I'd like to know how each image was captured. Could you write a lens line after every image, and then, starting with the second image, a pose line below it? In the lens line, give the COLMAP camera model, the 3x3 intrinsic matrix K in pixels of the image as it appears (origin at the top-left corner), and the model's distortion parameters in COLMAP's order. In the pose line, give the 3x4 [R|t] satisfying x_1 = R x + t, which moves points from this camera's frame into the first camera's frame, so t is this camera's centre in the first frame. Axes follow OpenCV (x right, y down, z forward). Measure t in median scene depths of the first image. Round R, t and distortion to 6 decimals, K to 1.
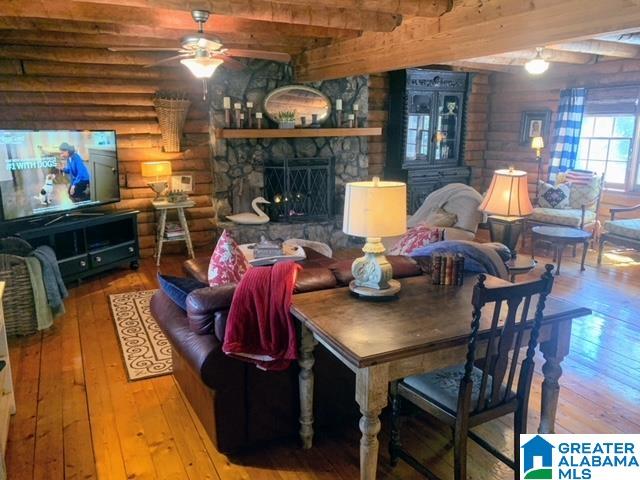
lens RADIAL K [[495.1, 0, 327.4], [0, 495.1, 227.2], [0, 0, 1]] dist [0.050548, -0.039167]
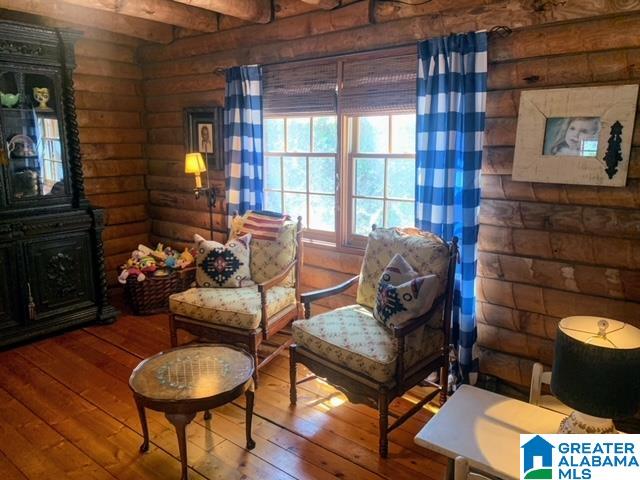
lens RADIAL K [[495.1, 0, 319.3], [0, 495.1, 239.0], [0, 0, 1]] dist [0.050548, -0.039167]
pose [[0.919723, -0.085687, 0.383102, 0.340773], [0.086083, 0.996157, 0.016146, -0.086352], [-0.383013, 0.018129, 0.923565, 0.459042]]
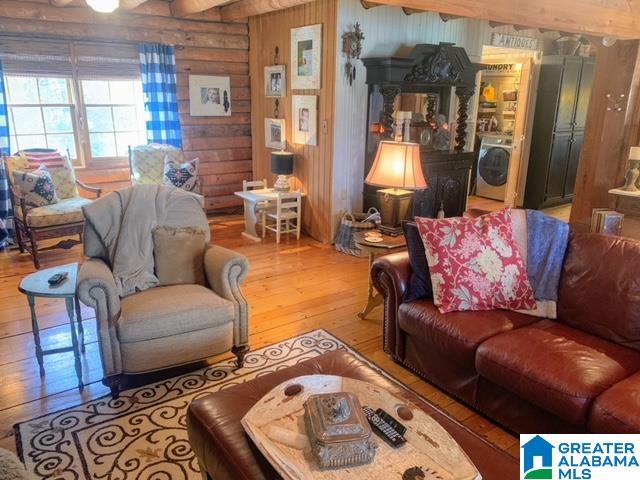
lens RADIAL K [[495.1, 0, 321.7], [0, 495.1, 240.7], [0, 0, 1]] dist [0.050548, -0.039167]
pose [[-0.130166, -0.292537, 0.947354, -0.307735], [0.182628, 0.932060, 0.312907, -0.141839], [-0.974528, 0.213743, -0.067897, 0.651338]]
